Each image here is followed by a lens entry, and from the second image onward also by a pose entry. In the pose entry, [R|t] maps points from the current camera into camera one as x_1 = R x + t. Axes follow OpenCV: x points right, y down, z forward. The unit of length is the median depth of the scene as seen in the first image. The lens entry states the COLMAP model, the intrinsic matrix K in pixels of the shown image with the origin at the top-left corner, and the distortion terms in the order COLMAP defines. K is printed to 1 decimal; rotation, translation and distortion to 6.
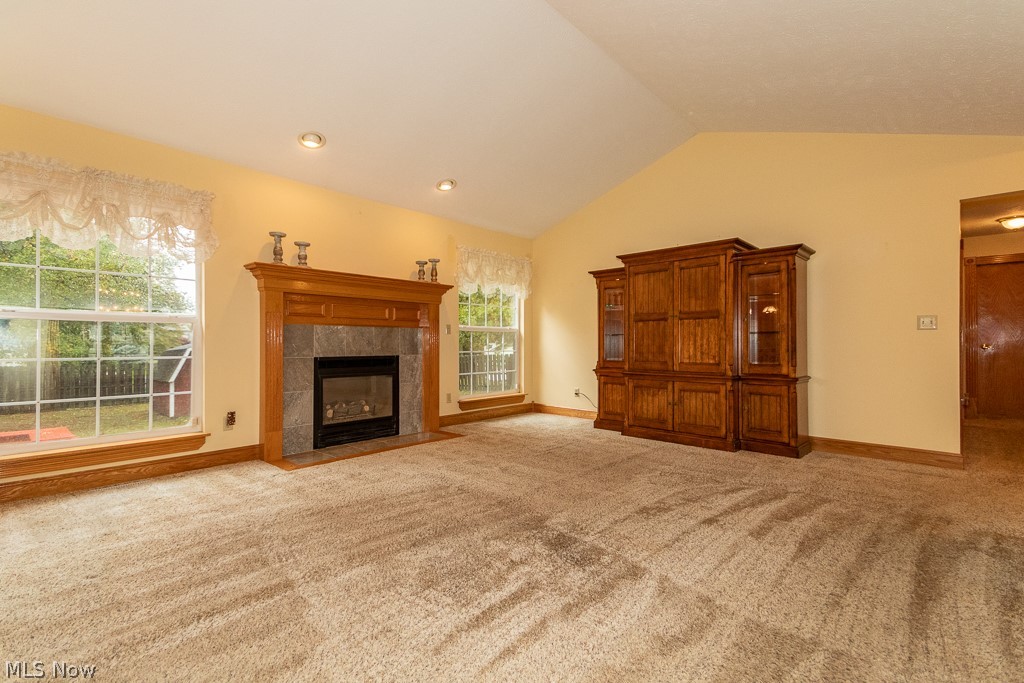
lens RADIAL K [[462.0, 0, 511.4], [0, 462.0, 342.6], [0, 0, 1]] dist [0.033289, -0.001434]
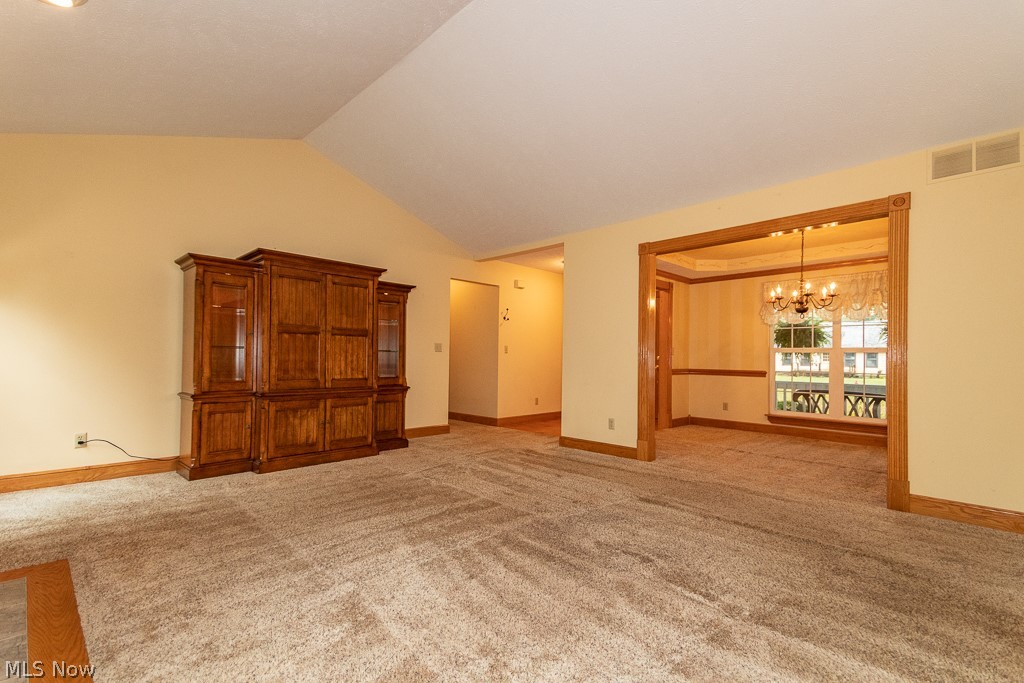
lens RADIAL K [[462.0, 0, 499.3], [0, 462.0, 355.1], [0, 0, 1]] dist [0.033289, -0.001434]
pose [[0.050490, 0.010477, 0.998670, -0.598473], [-0.013004, 0.999867, -0.009832, -0.002262], [-0.998640, -0.012491, 0.050619, 0.603327]]
